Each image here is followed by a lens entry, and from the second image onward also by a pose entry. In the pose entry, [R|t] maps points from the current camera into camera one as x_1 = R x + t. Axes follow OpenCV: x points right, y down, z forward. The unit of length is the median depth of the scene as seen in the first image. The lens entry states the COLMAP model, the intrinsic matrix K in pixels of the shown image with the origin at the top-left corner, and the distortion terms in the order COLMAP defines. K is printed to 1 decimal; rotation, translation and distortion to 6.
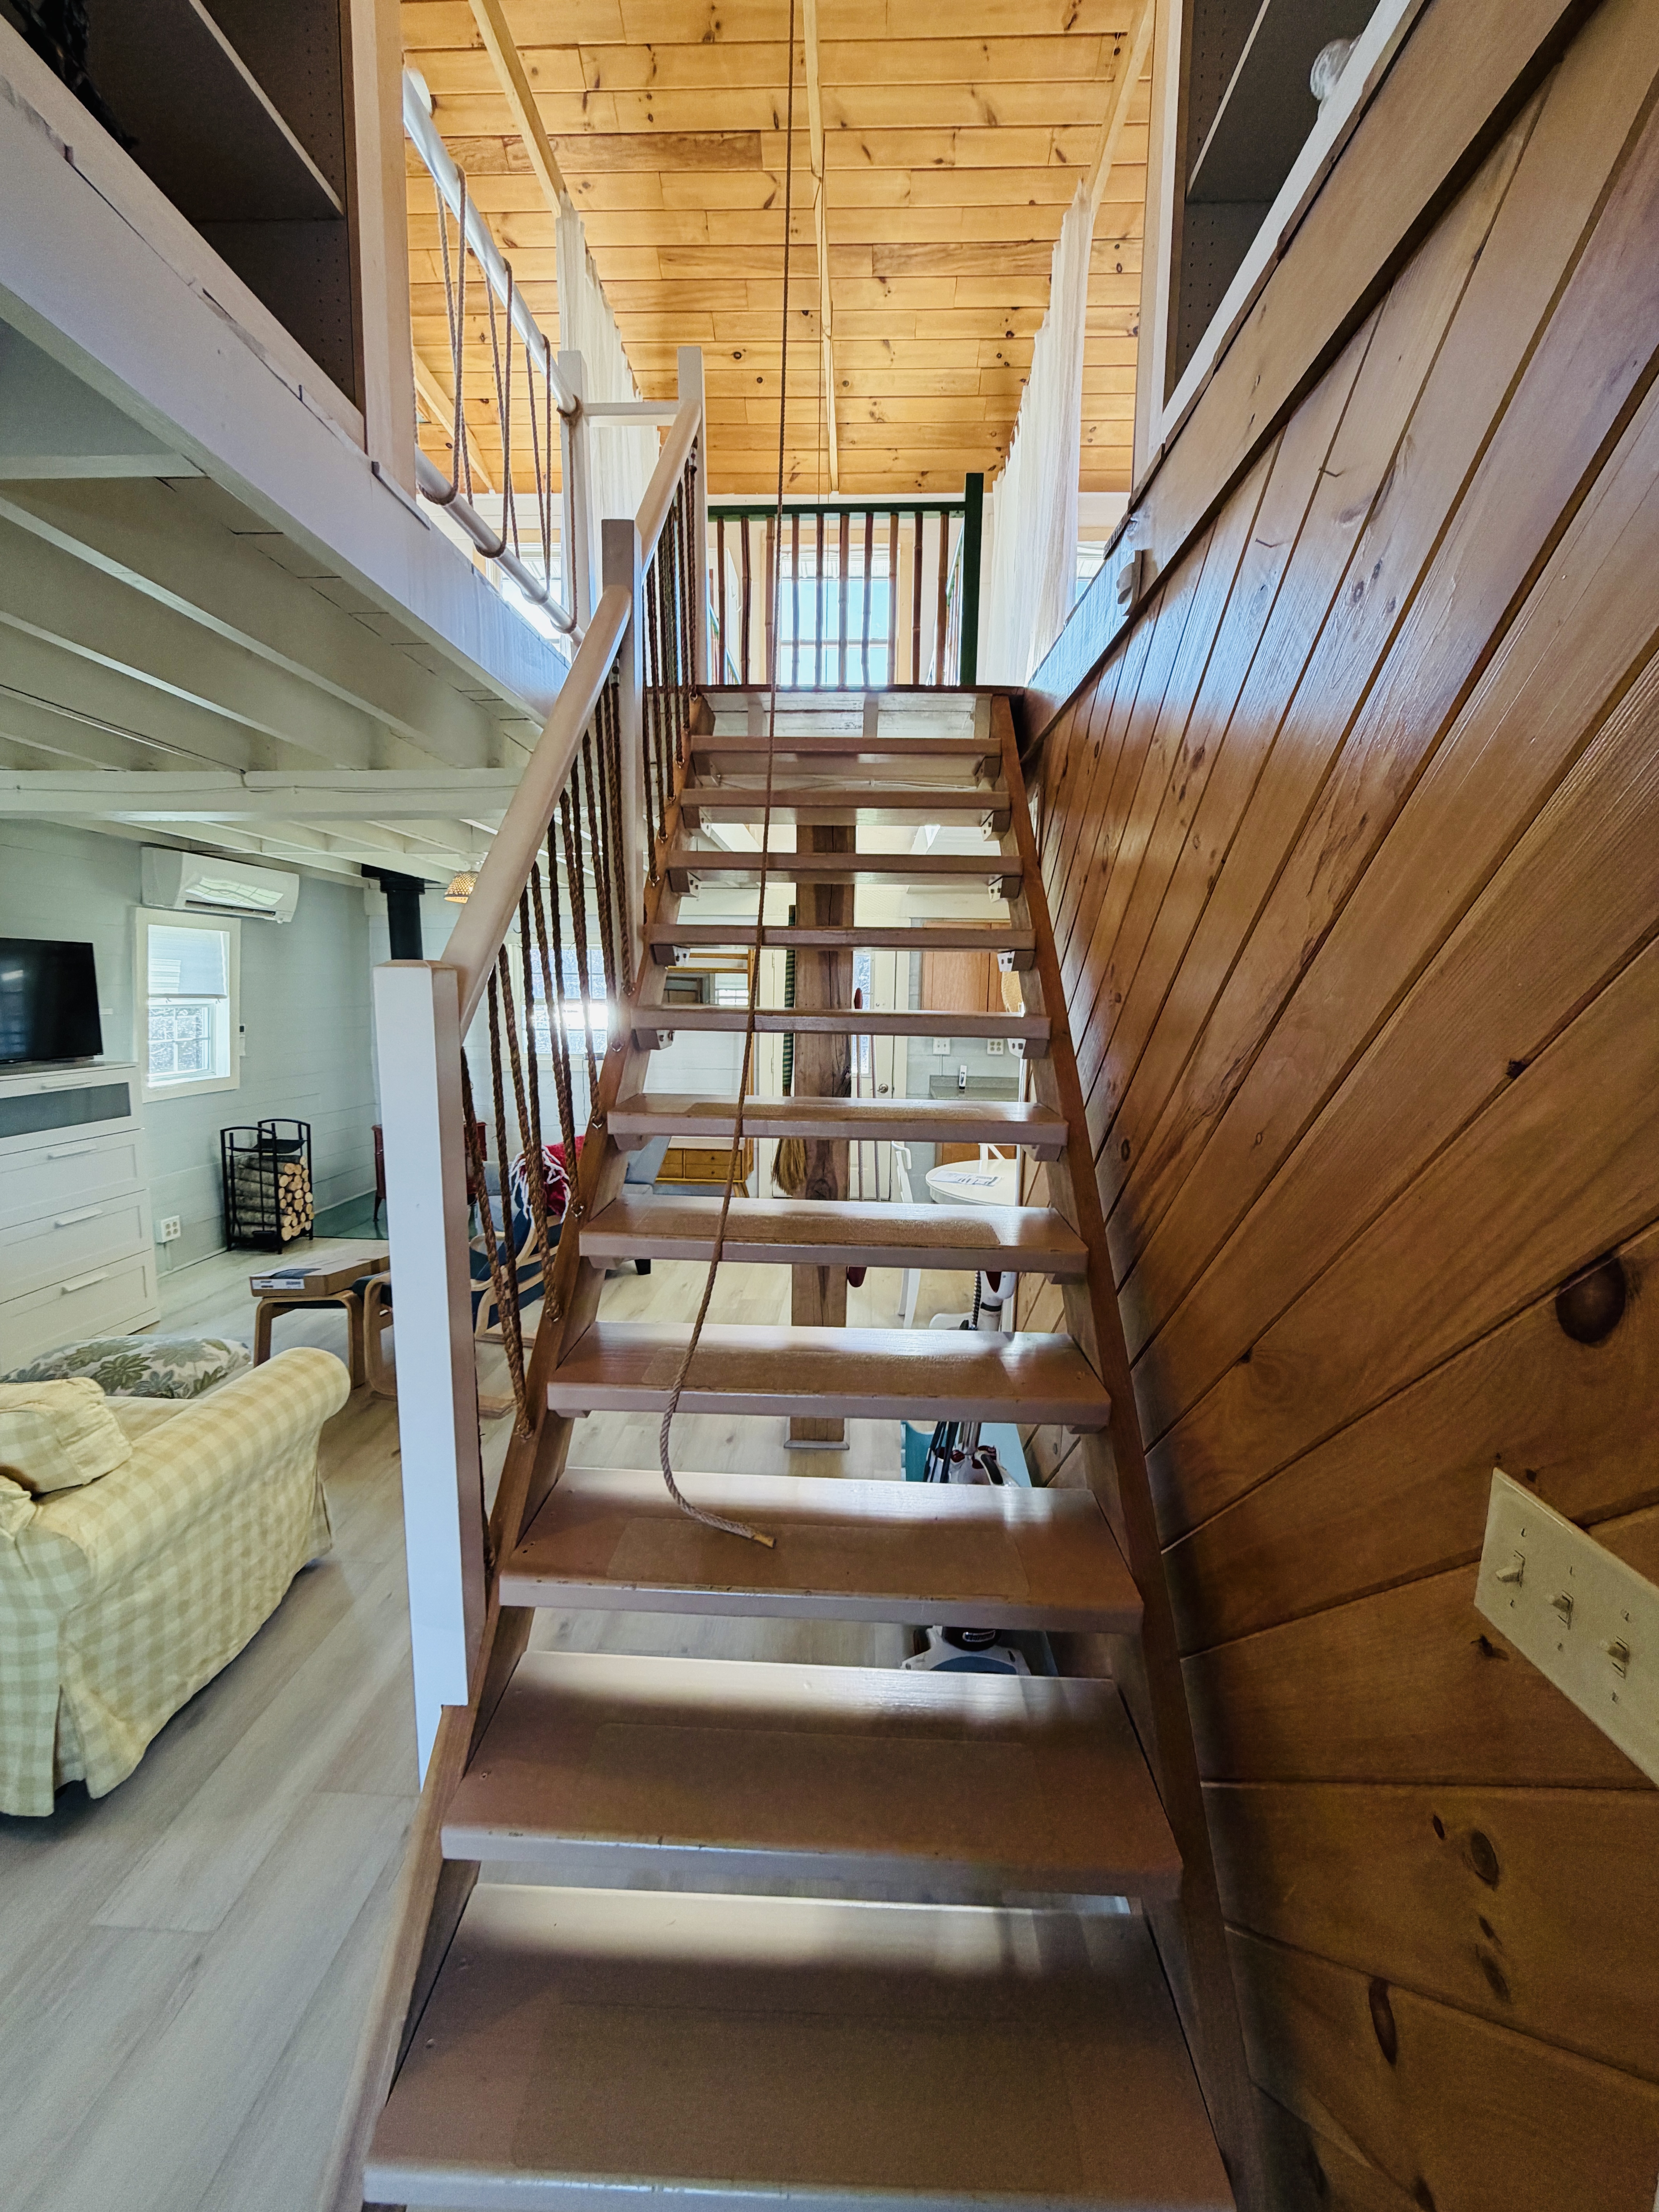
lens RADIAL K [[881.8, 0, 823.2], [0, 881.8, 1106.3], [0, 0, 1]] dist [0.000683, -0.000204]
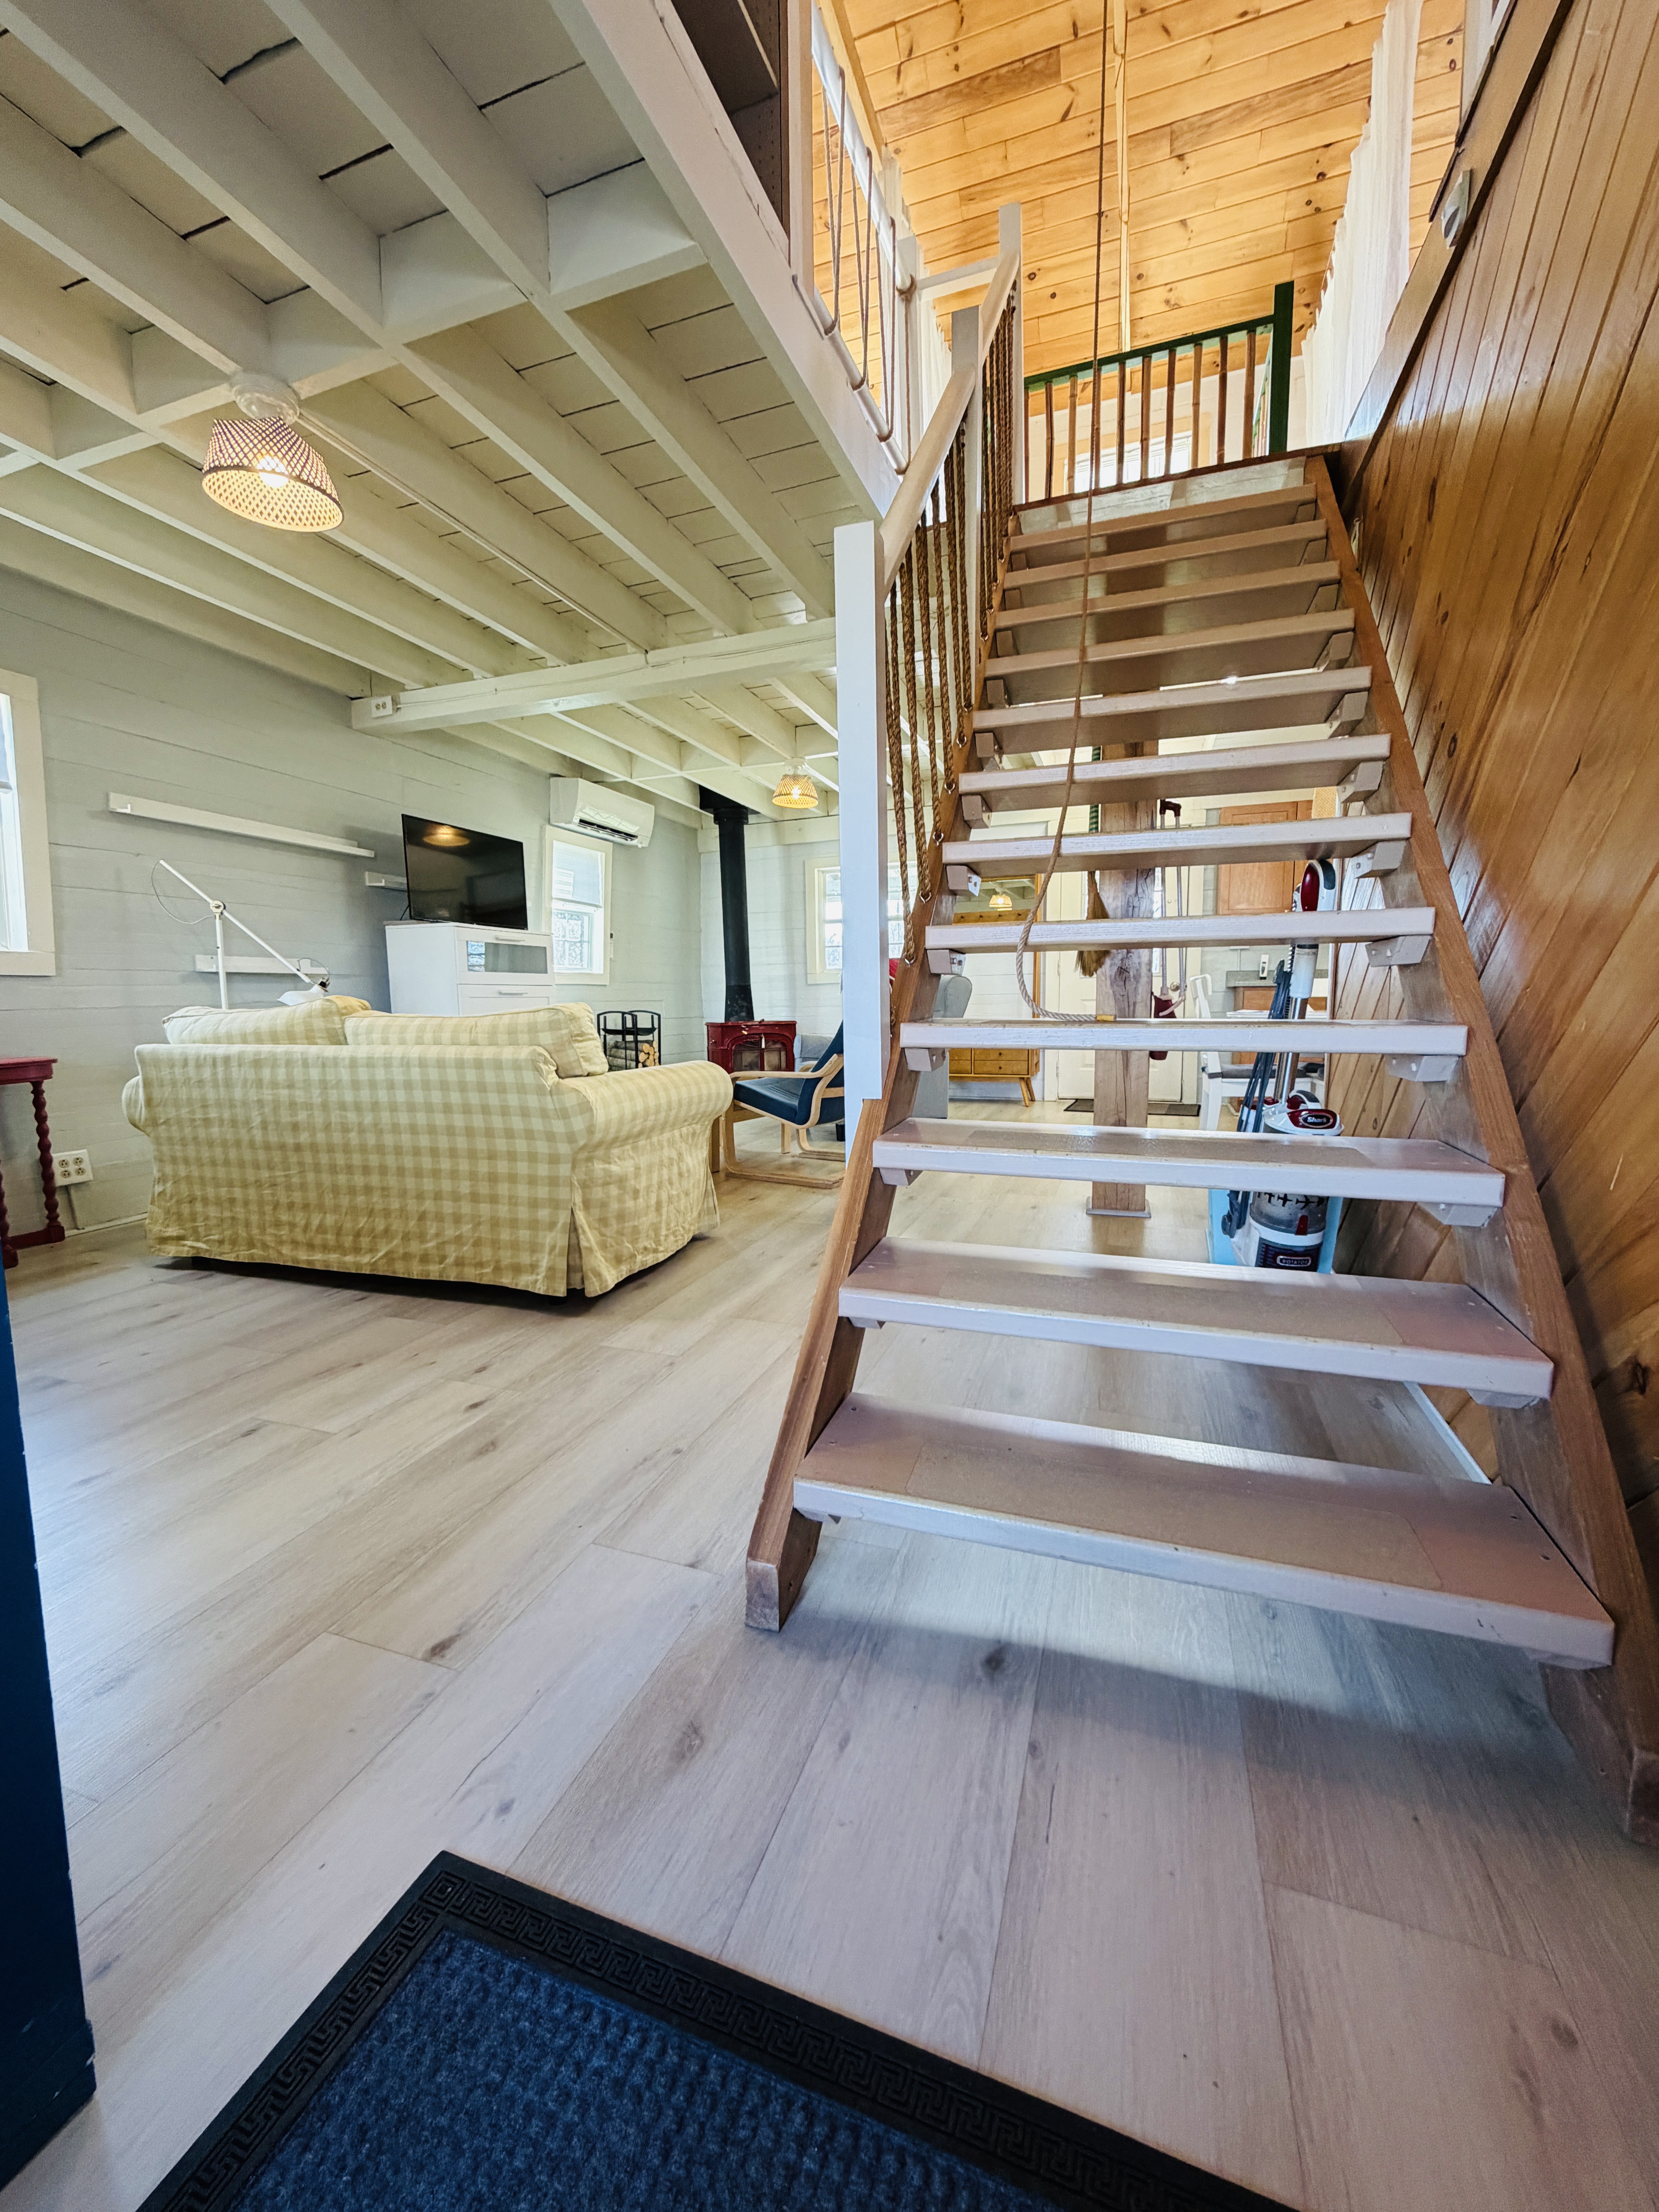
lens RADIAL K [[881.8, 0, 826.0], [0, 881.8, 1105.8], [0, 0, 1]] dist [0.000683, -0.000204]
pose [[0.955968, 0.004460, -0.293437, -0.022077], [-0.007648, 0.999924, -0.009720, 0.180455], [0.293371, 0.011536, 0.955929, -0.082639]]
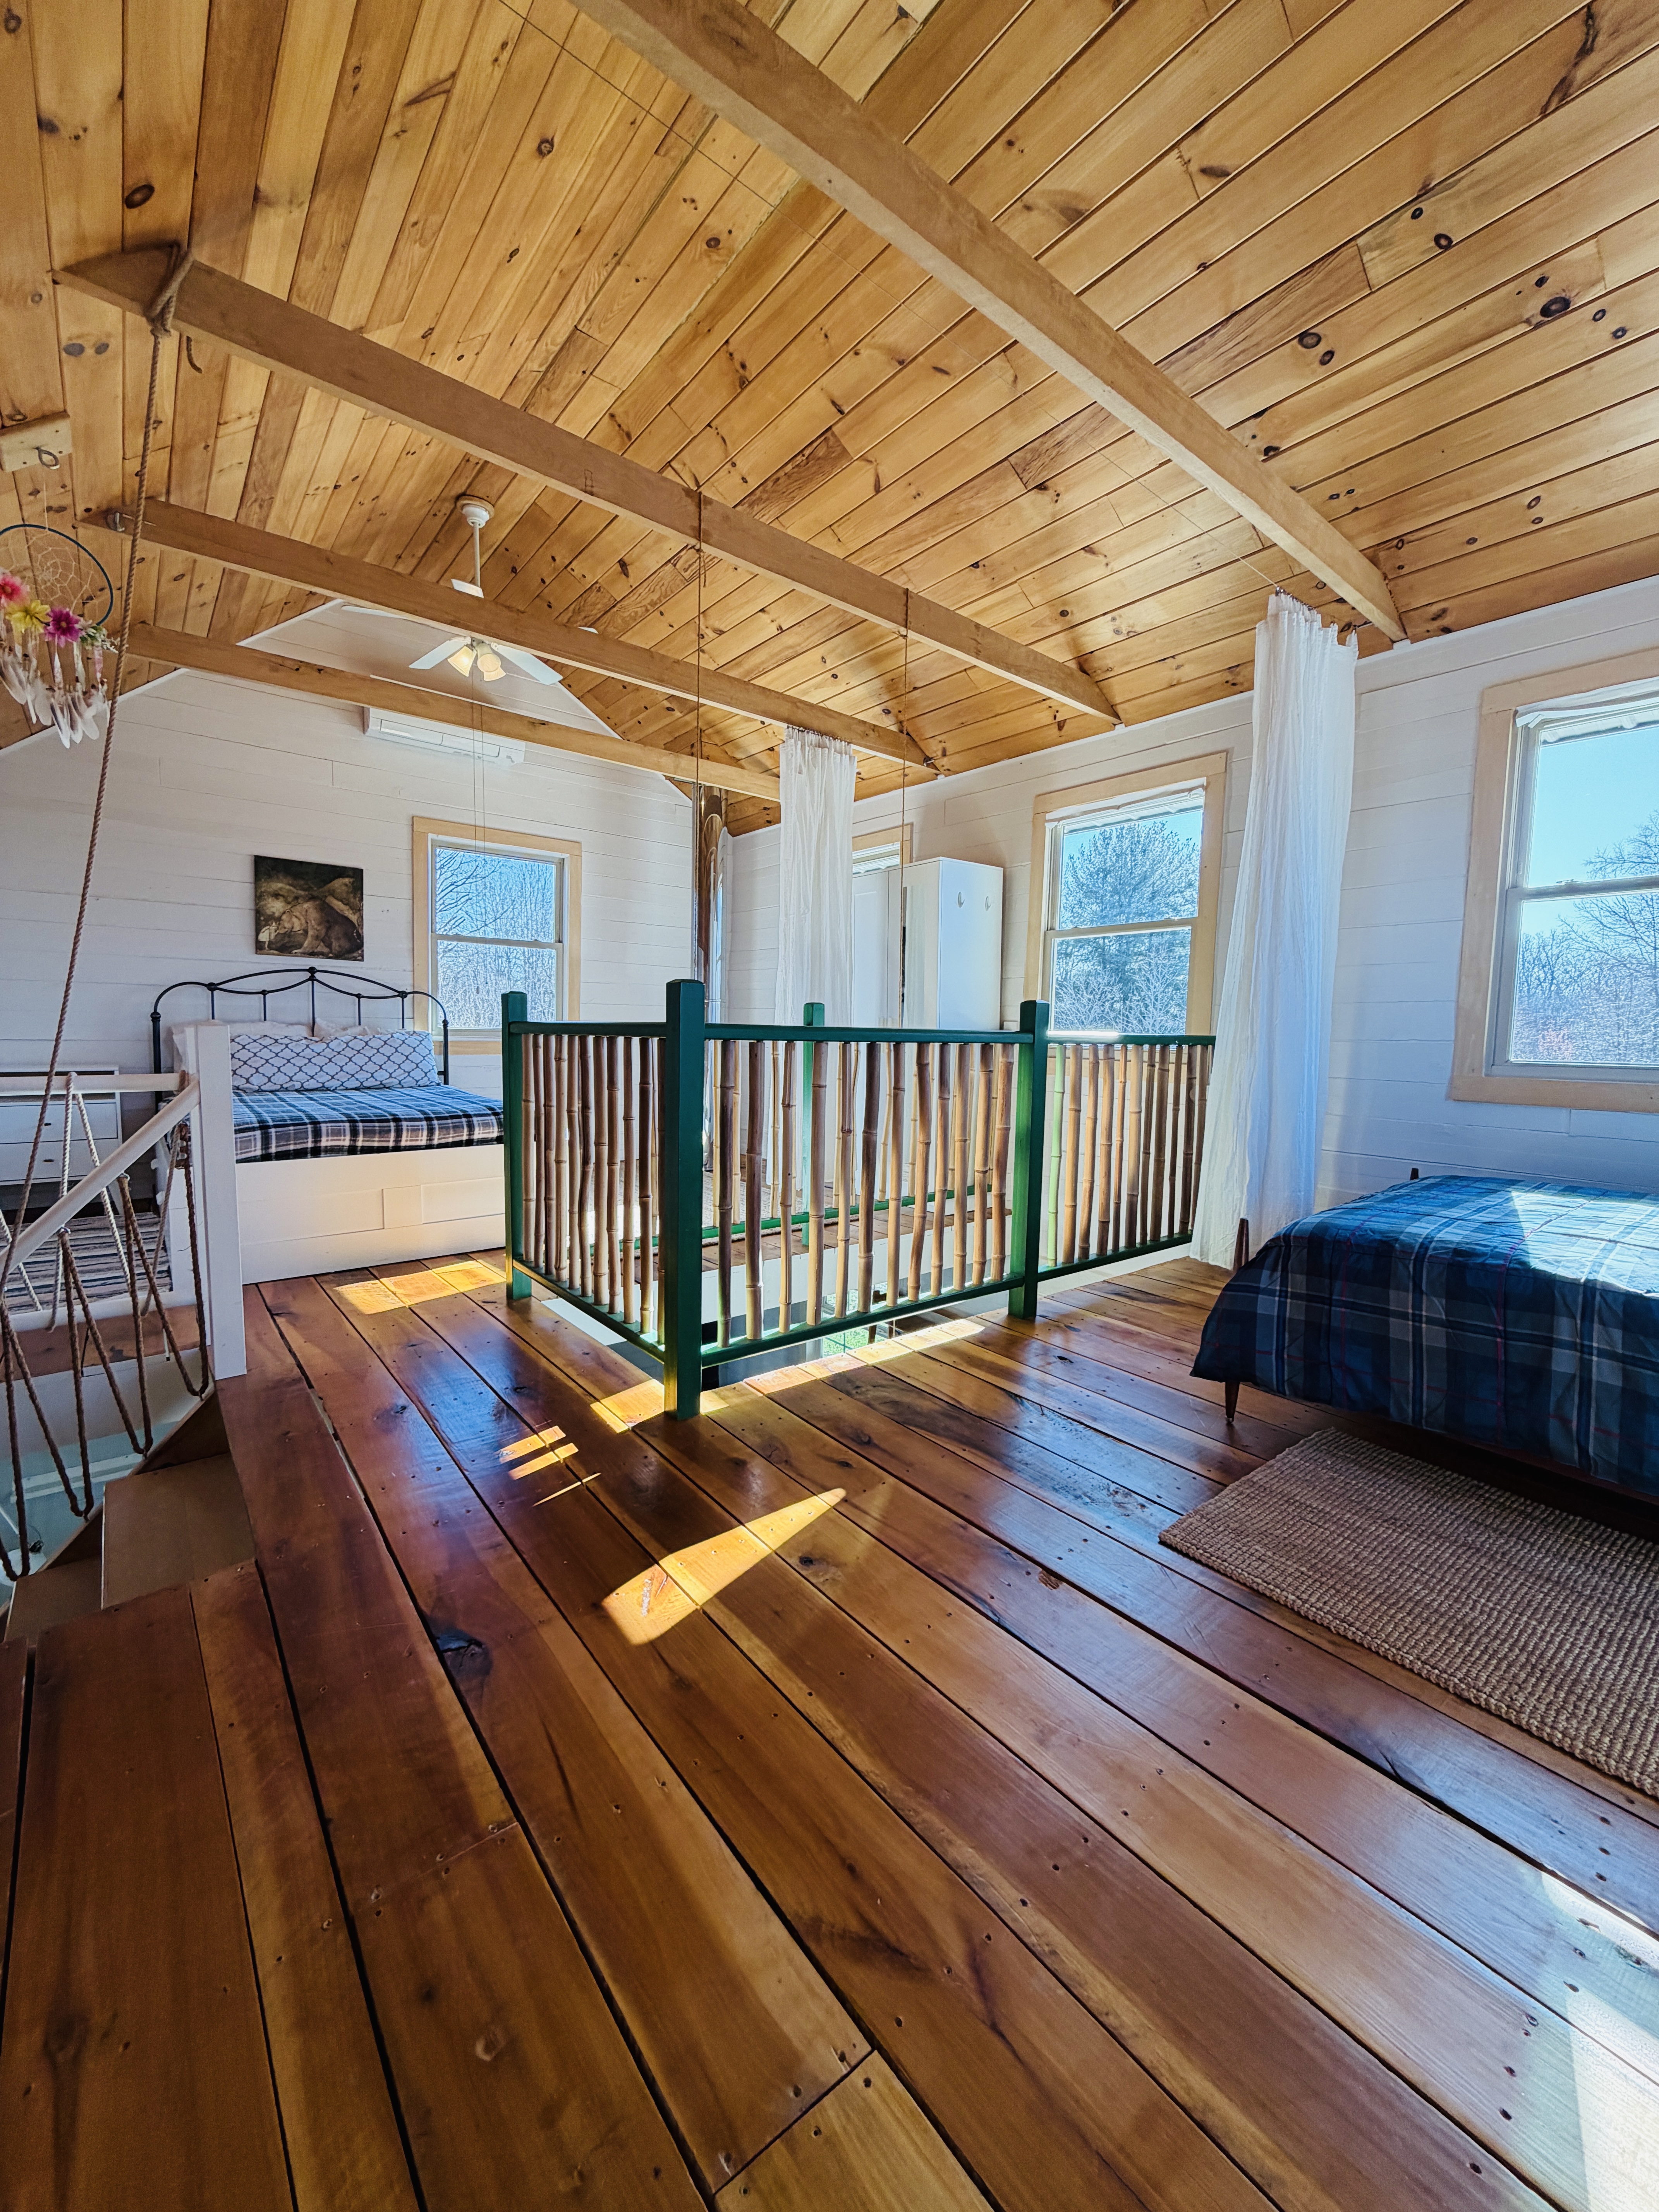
lens RADIAL K [[881.8, 0, 829.6], [0, 881.8, 1101.4], [0, 0, 1]] dist [0.000683, -0.000204]
pose [[0.660252, 0.054780, -0.749043, 0.532904], [-0.104674, 0.994314, -0.019548, -0.480341], [0.743714, 0.091312, 0.662232, 0.519793]]
